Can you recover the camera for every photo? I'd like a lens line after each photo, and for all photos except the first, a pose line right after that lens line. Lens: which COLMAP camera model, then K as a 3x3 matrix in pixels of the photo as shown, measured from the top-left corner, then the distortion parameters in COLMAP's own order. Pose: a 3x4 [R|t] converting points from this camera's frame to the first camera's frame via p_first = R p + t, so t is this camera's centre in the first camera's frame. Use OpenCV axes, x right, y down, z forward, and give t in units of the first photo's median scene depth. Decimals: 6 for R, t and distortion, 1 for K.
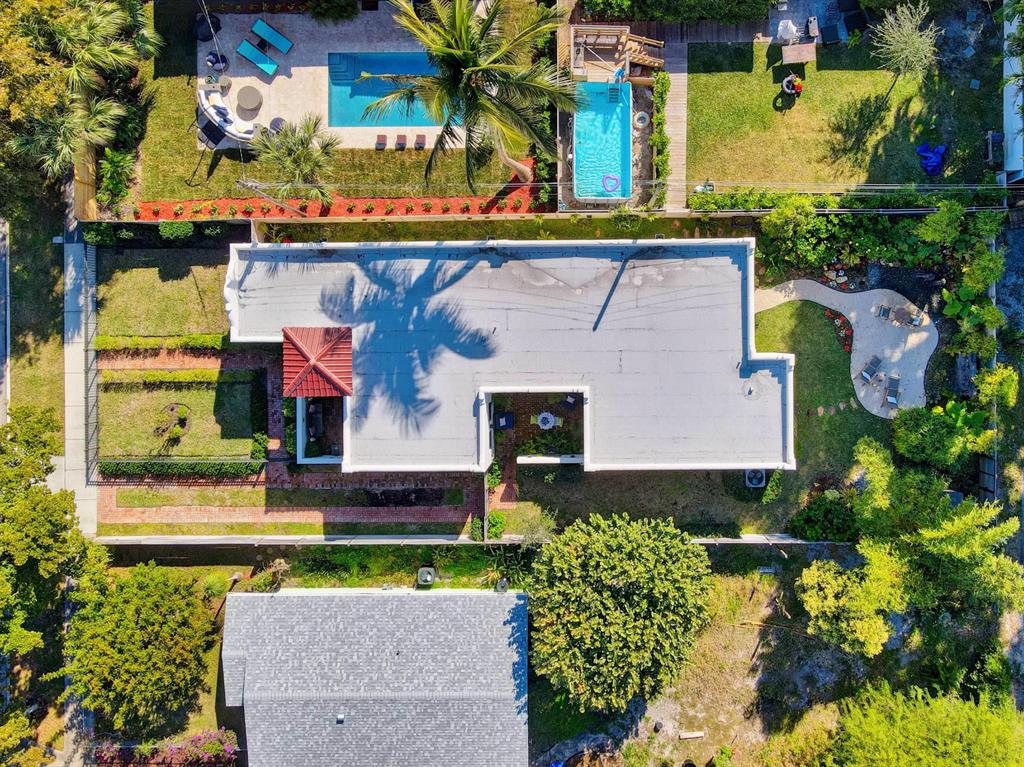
lens RADIAL K [[757.1, 0, 512.0], [0, 757.1, 383.5], [0, 0, 1]] dist [0.009146, 0.006896]
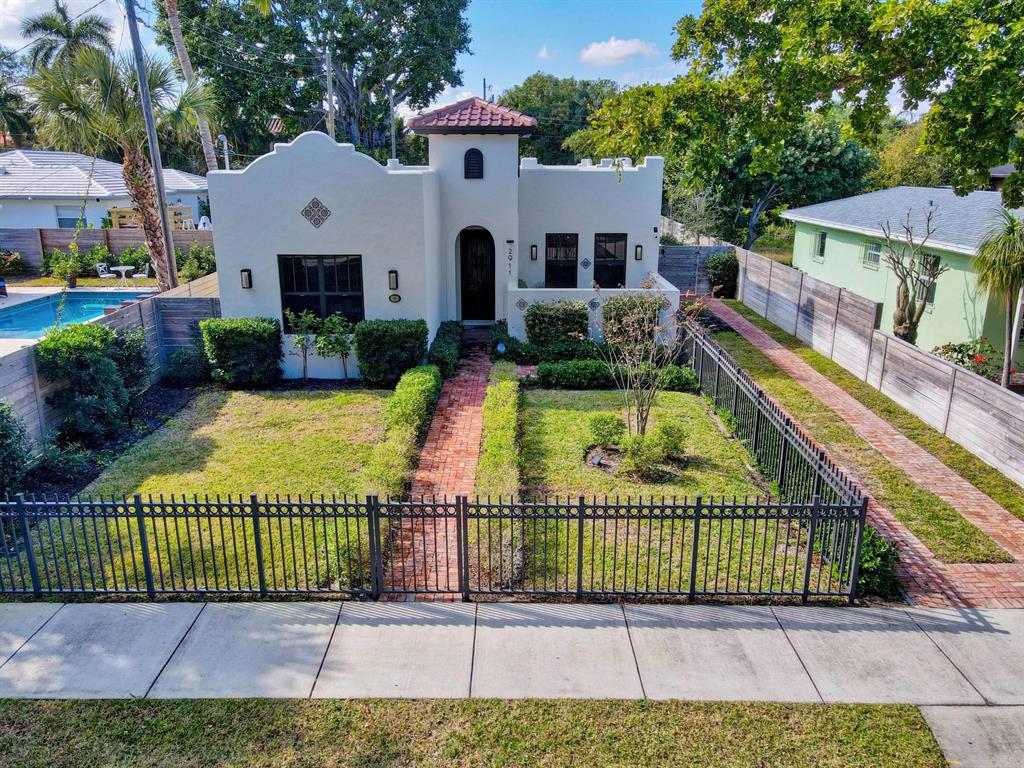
lens RADIAL K [[757.1, 0, 512.0], [0, 757.1, 384.0], [0, 0, 1]] dist [0.009146, 0.006896]
pose [[0.009014, -0.269002, 0.963097, -0.759659], [0.999220, -0.034618, -0.019022, 0.004399], [0.038457, 0.962517, 0.268480, 0.885249]]
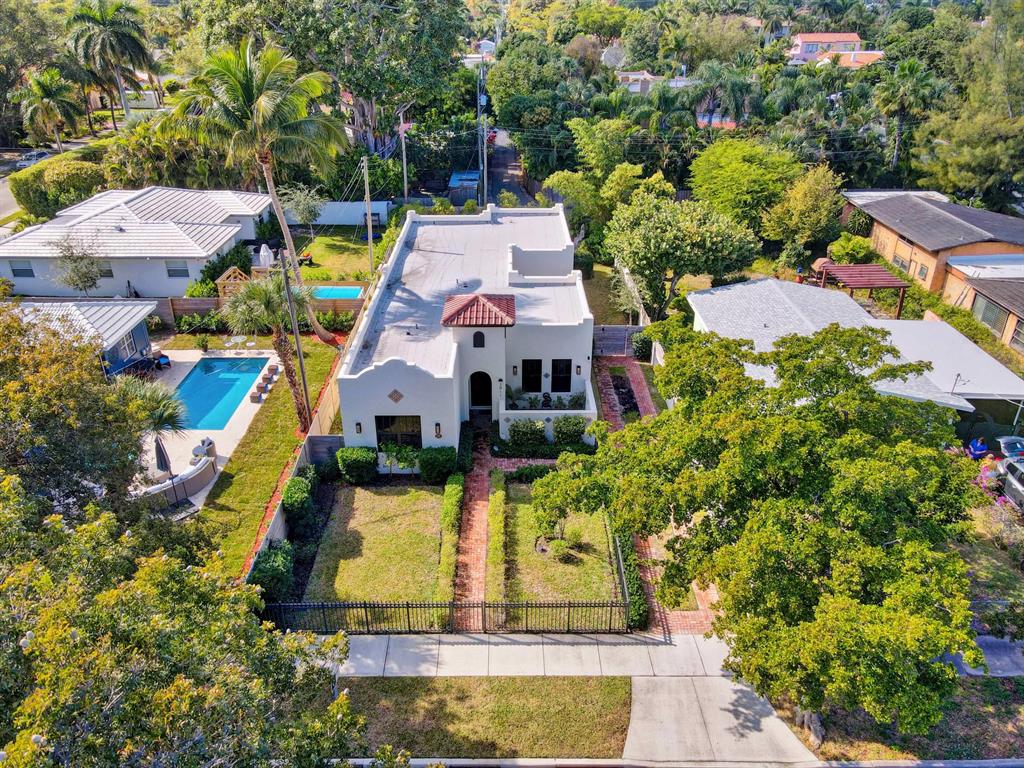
lens RADIAL K [[757.1, 0, 512.0], [0, 757.1, 384.0], [0, 0, 1]] dist [0.009146, 0.006896]
pose [[-0.001698, -0.450685, 0.892681, -1.021429], [0.999069, -0.039237, -0.017909, 0.025280], [0.043097, 0.891820, 0.450332, 0.545580]]
